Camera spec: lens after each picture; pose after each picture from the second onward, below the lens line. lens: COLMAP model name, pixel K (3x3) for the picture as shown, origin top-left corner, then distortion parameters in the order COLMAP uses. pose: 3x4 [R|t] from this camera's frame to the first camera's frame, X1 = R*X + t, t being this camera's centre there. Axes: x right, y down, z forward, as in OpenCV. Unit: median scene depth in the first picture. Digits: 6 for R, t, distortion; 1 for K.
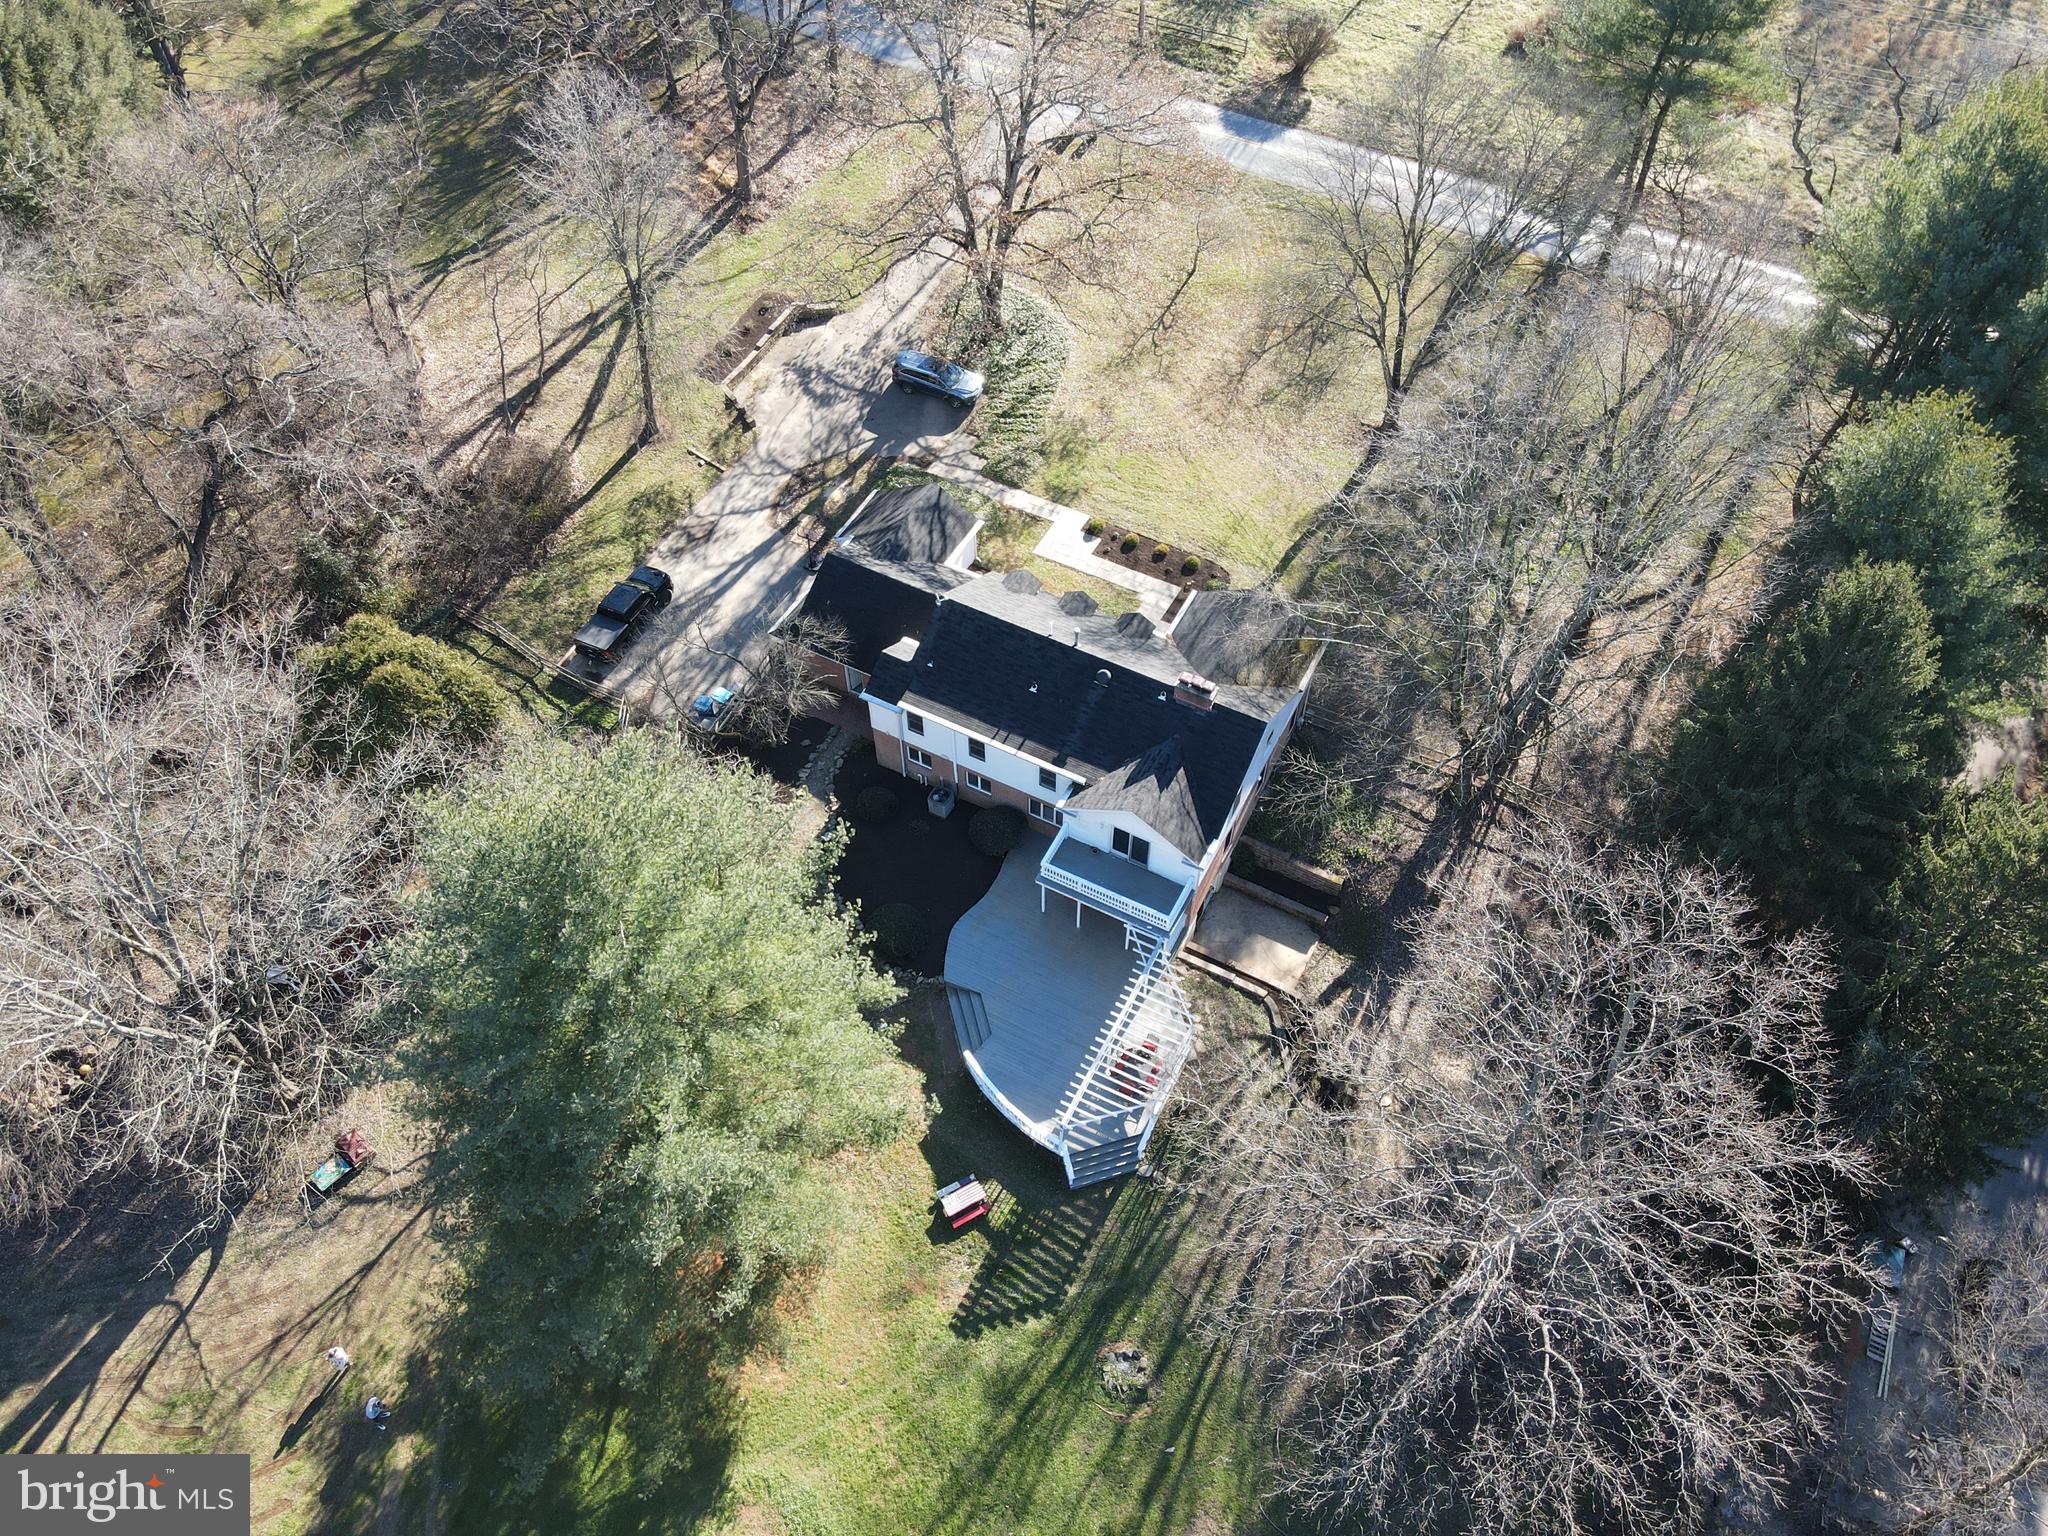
lens RADIAL K [[1440.6, 0, 1024.0], [0, 1440.6, 768.0], [0, 0, 1]] dist [0.000391, 0.074579]
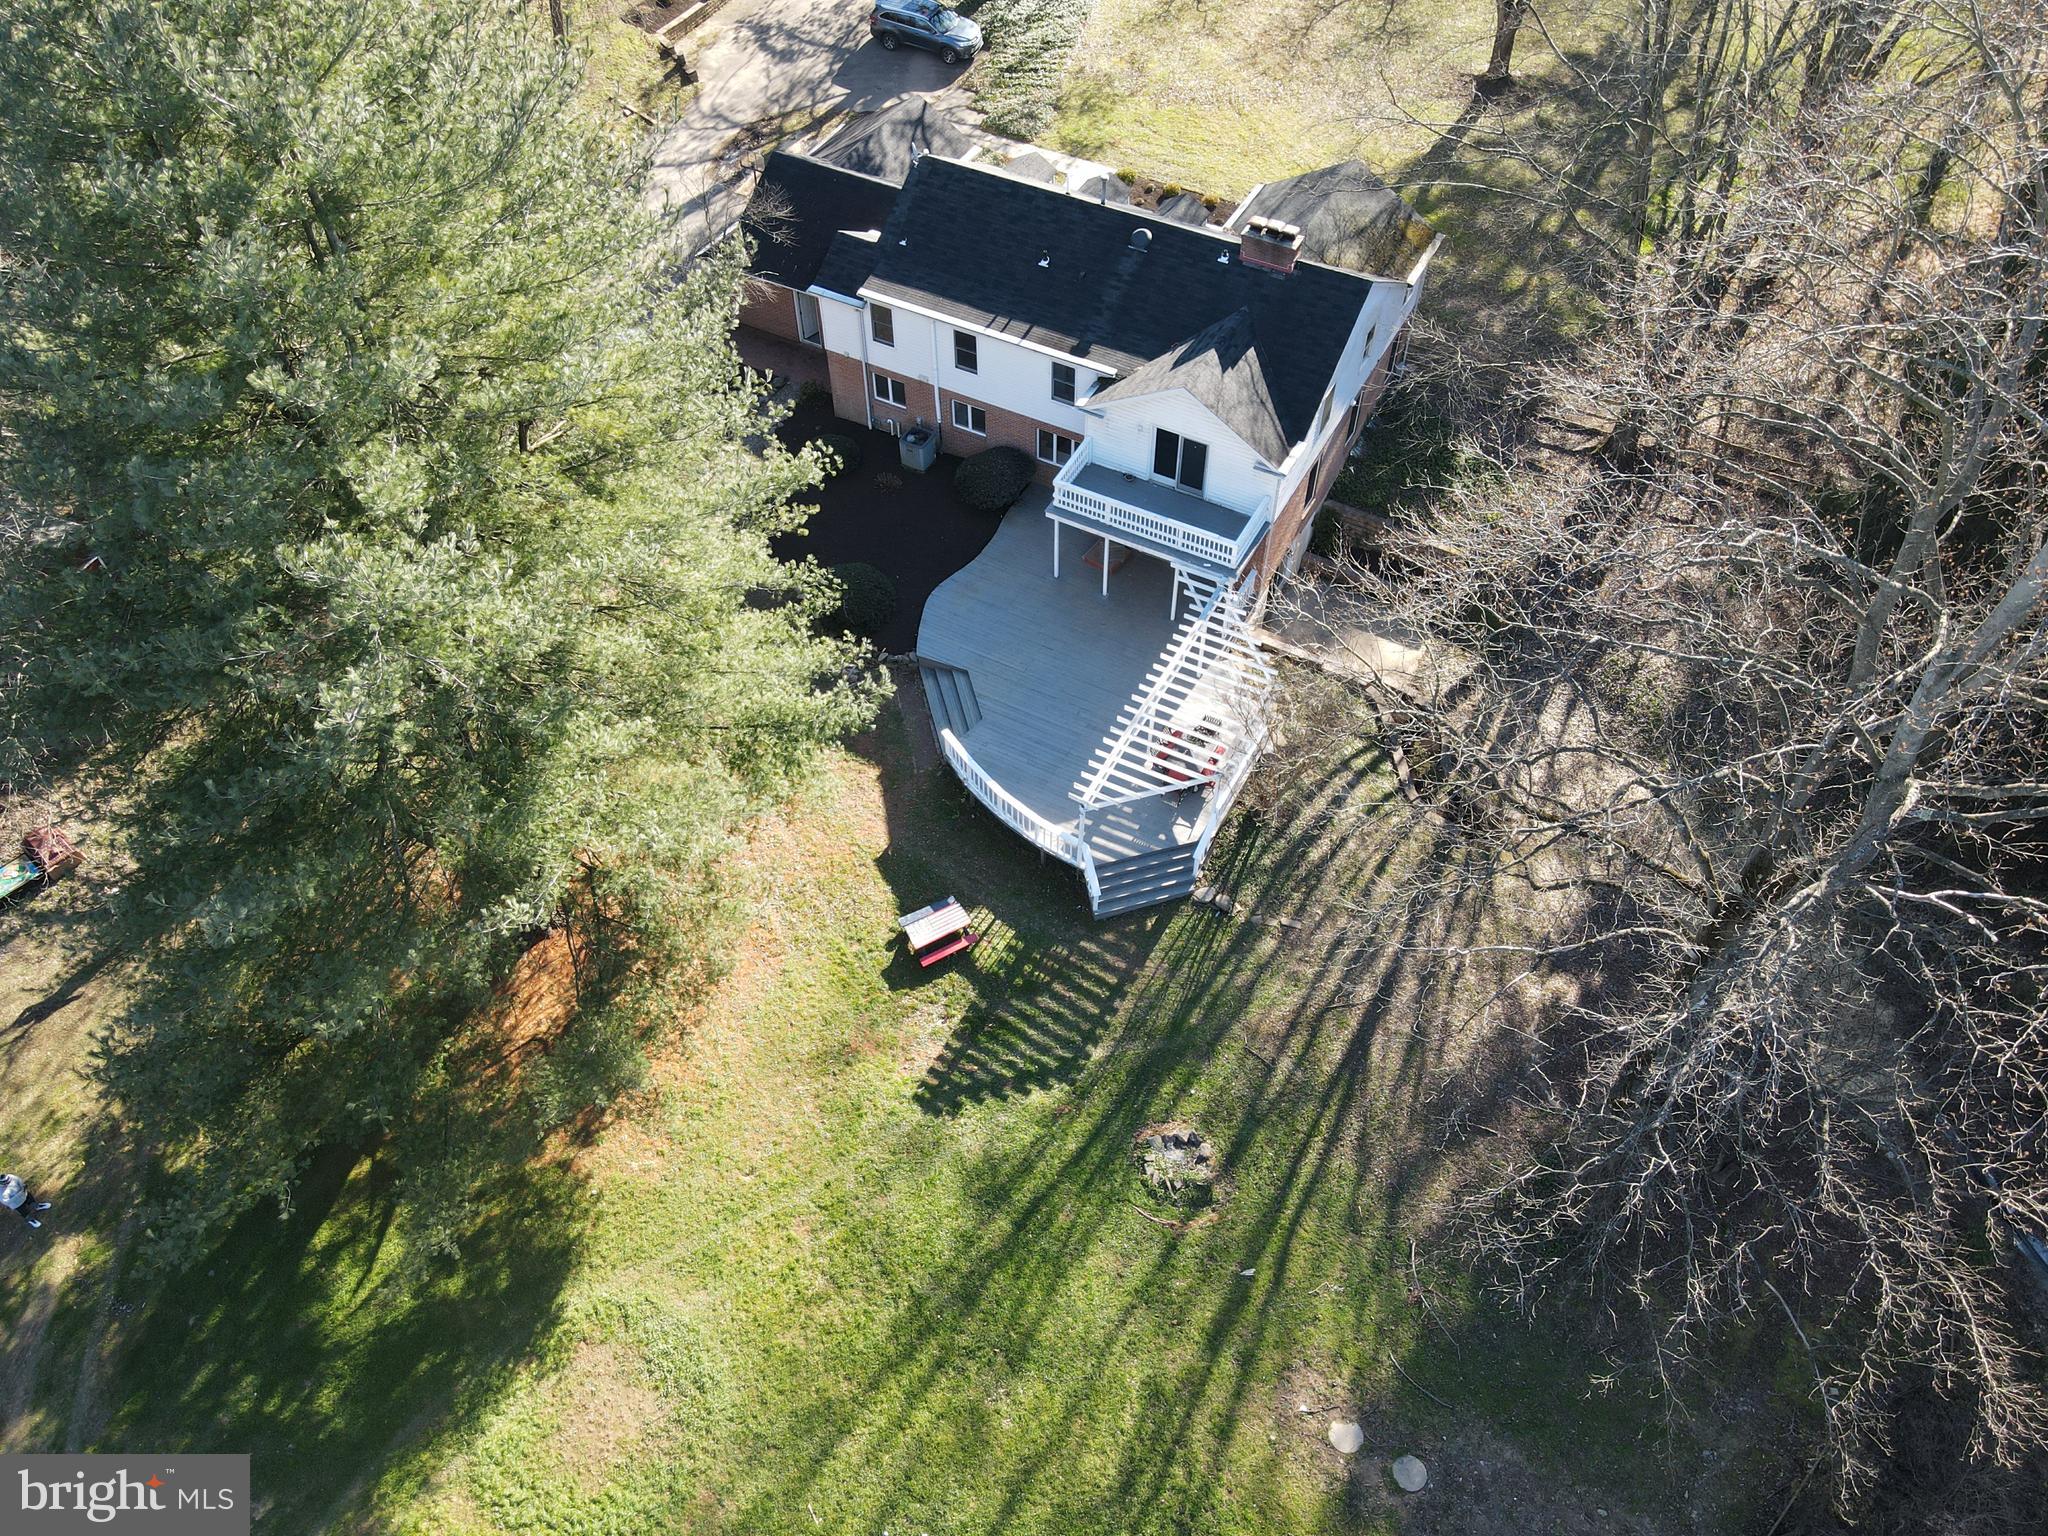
lens RADIAL K [[1428.4, 0, 1024.0], [0, 1428.4, 768.0], [0, 0, 1]] dist [0.003017, 0.039172]
pose [[0.999948, 0.004657, -0.009088, 0.004499], [-0.005015, 0.999195, -0.039802, 0.247087], [0.008896, 0.039845, 0.999166, 0.318037]]
